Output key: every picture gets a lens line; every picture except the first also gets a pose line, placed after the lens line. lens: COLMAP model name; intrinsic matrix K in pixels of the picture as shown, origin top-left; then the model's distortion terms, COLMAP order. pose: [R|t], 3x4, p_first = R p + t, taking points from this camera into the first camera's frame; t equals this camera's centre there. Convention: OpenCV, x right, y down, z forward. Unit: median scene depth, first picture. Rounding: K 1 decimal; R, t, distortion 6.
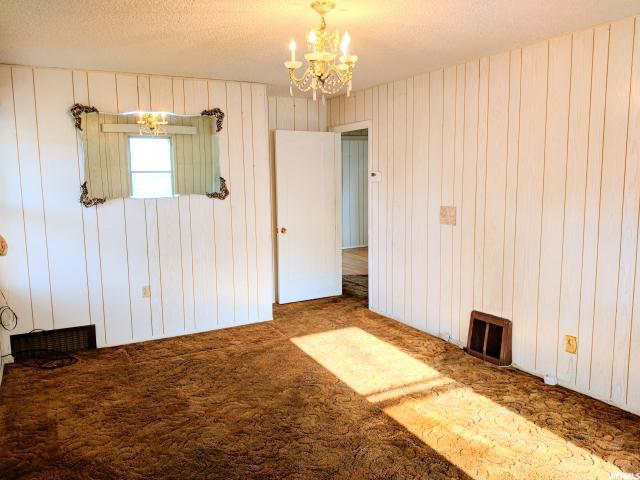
lens RADIAL K [[507.9, 0, 320.0], [0, 507.9, 240.0], [0, 0, 1]] dist [0.051550, -0.004750]
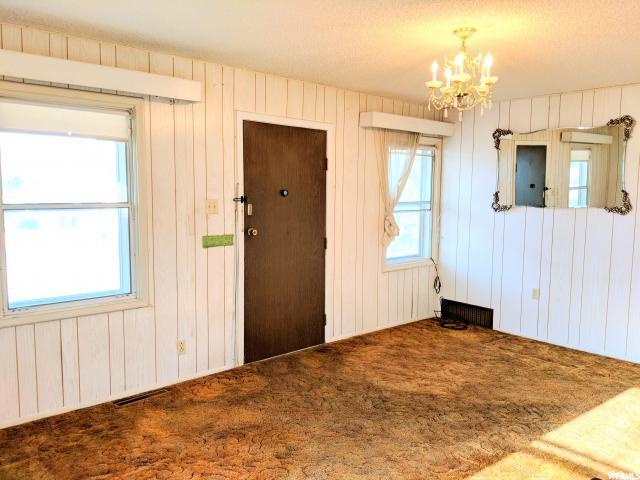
lens RADIAL K [[481.5, 0, 320.0], [0, 481.5, 240.0], [0, 0, 1]] dist [-0.000376, -0.007611]
pose [[0.274877, 0.119331, -0.954045, 0.545499], [-0.149352, 0.985523, 0.080238, -0.028015], [0.949809, 0.120434, 0.288720, 0.284068]]
